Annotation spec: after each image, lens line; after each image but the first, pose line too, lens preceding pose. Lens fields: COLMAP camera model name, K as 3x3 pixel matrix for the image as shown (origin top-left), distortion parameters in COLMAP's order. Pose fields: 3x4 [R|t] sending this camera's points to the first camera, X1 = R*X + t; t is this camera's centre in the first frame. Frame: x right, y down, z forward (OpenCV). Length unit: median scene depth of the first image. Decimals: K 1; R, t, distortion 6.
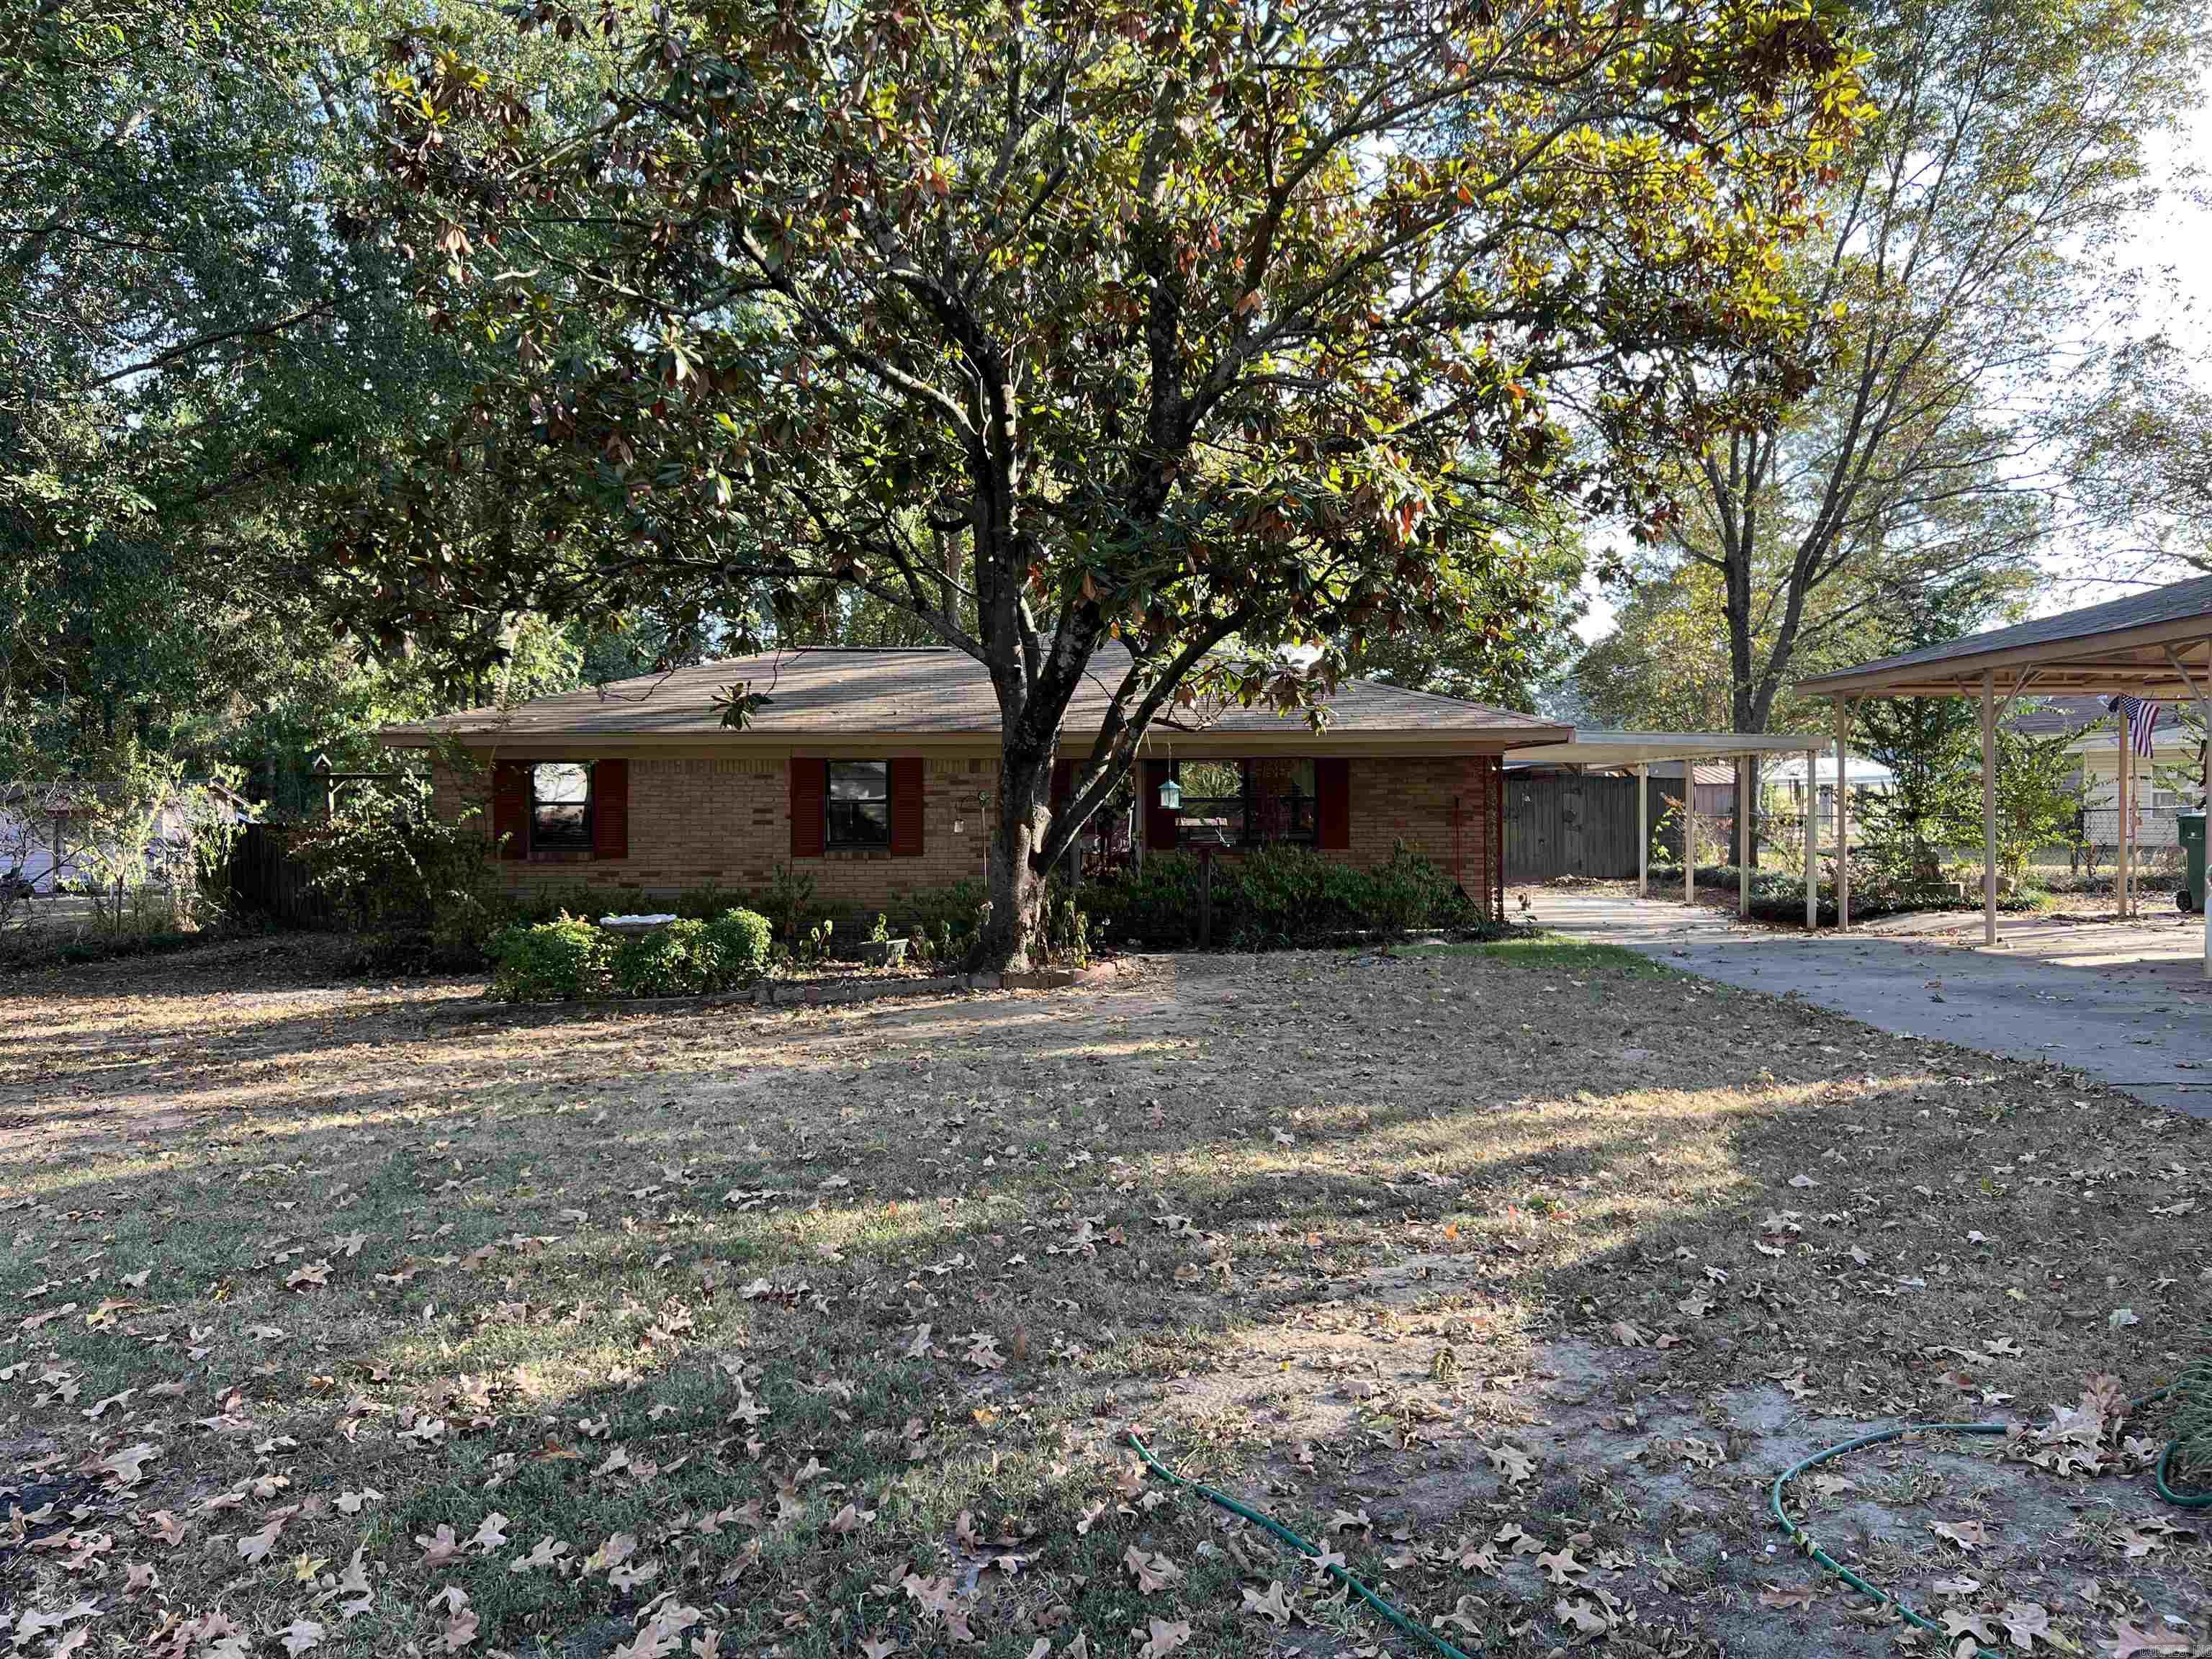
lens RADIAL K [[1663.5, 0, 1112.0], [0, 1663.5, 832.6], [0, 0, 1]] dist [0.052394, -0.059584]
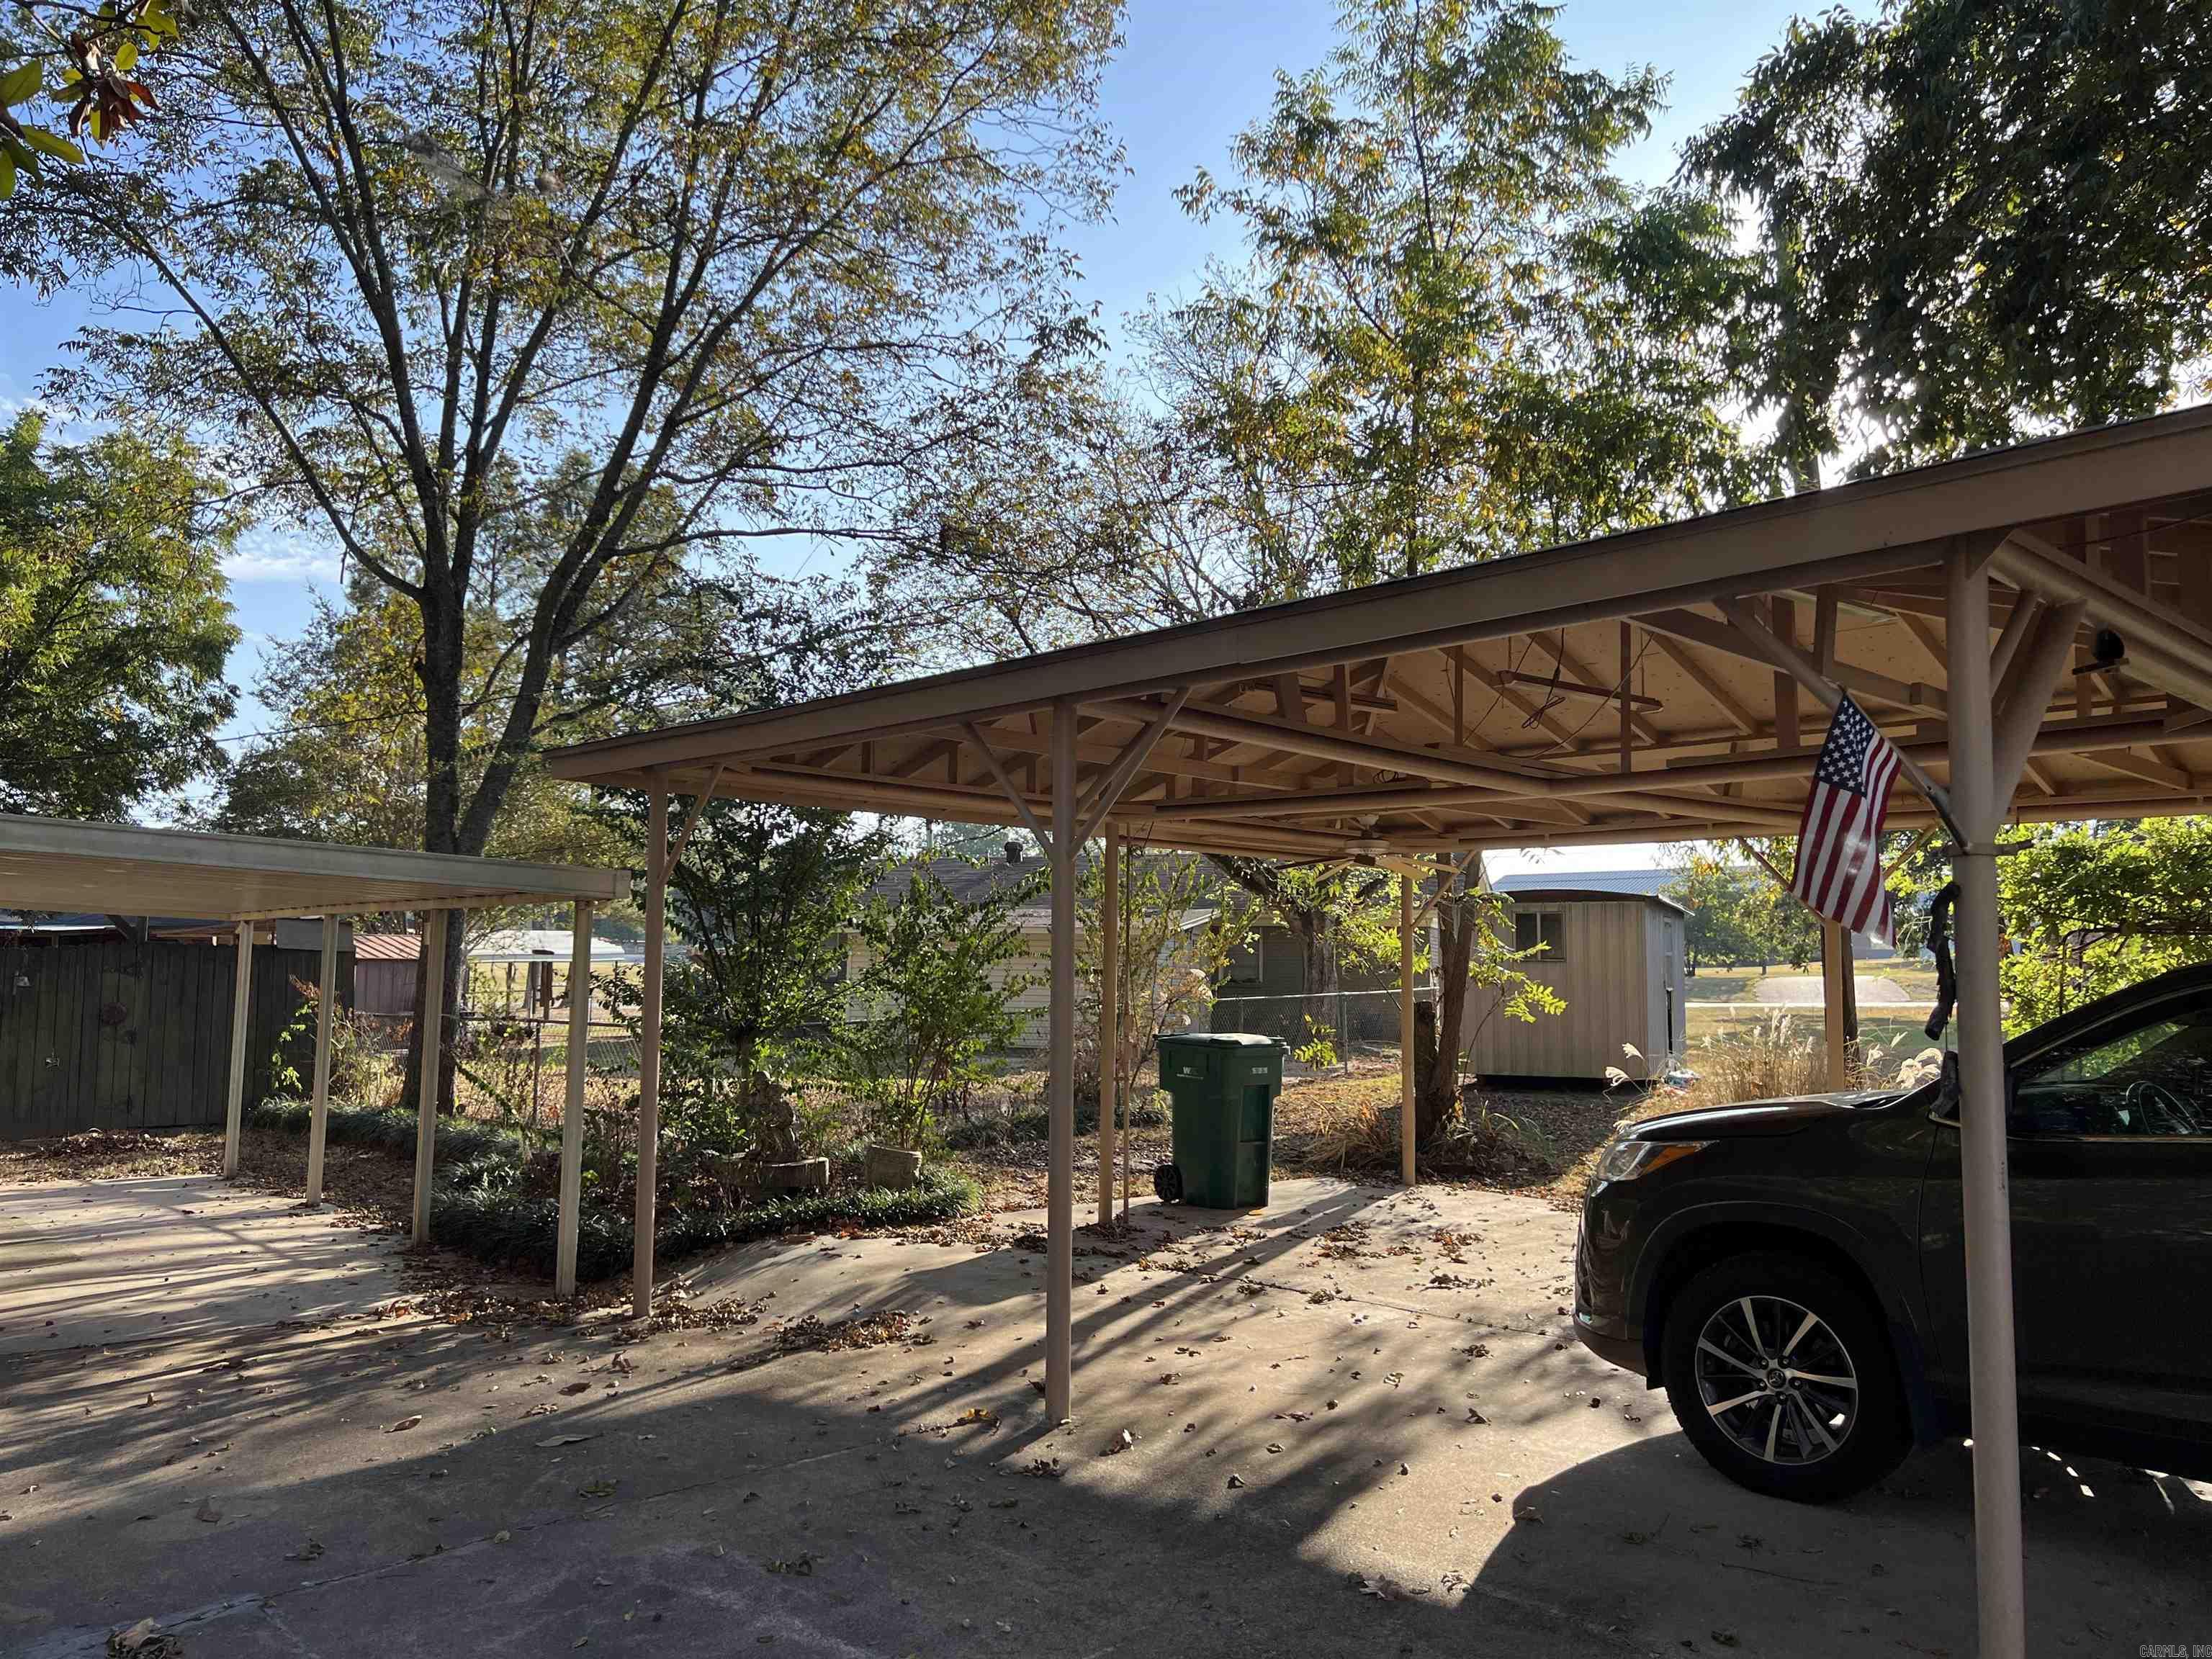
lens RADIAL K [[1663.5, 0, 1110.9], [0, 1663.5, 830.4], [0, 0, 1]] dist [0.052394, -0.059584]
pose [[0.737707, 0.083227, 0.669972, 0.152907], [-0.012266, 0.993861, -0.109956, -0.013197], [-0.675010, 0.072897, 0.734199, 0.401000]]
